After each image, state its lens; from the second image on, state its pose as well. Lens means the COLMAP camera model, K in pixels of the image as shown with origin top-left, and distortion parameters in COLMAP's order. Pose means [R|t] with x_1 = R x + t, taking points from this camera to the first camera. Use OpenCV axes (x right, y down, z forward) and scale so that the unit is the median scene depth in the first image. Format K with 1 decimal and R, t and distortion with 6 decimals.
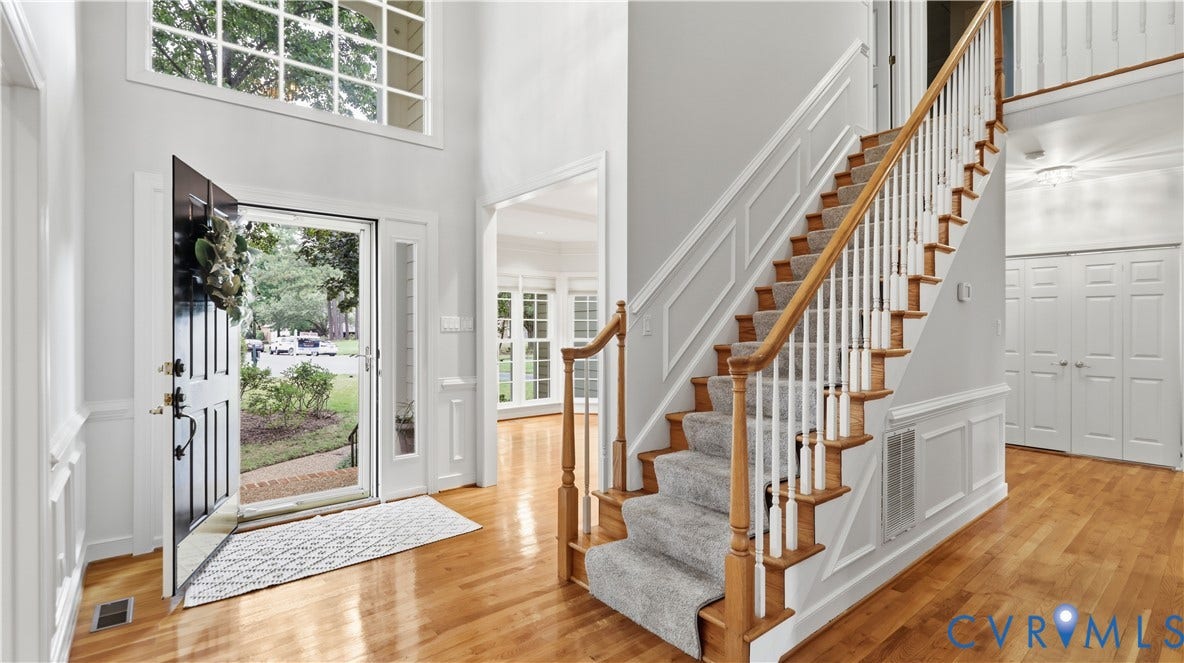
lens RADIAL K [[542.7, 0, 593.6], [0, 542.7, 332.8], [0, 0, 1]] dist [0.001029, -0.000121]
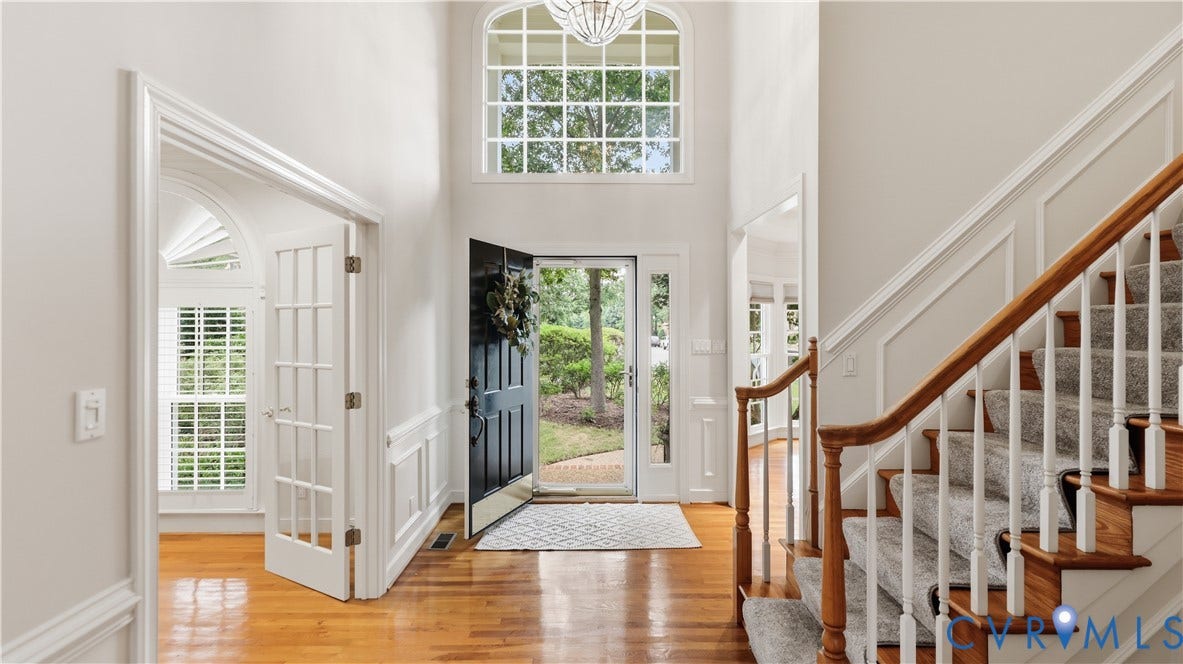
lens RADIAL K [[550.3, 0, 596.4], [0, 550.3, 328.8], [0, 0, 1]] dist [0.010177, 0.000854]
pose [[0.774143, 0.006868, -0.632974, 0.334033], [-0.005928, 0.999976, 0.003600, -0.069946], [0.632983, 0.000966, 0.774165, 0.051148]]
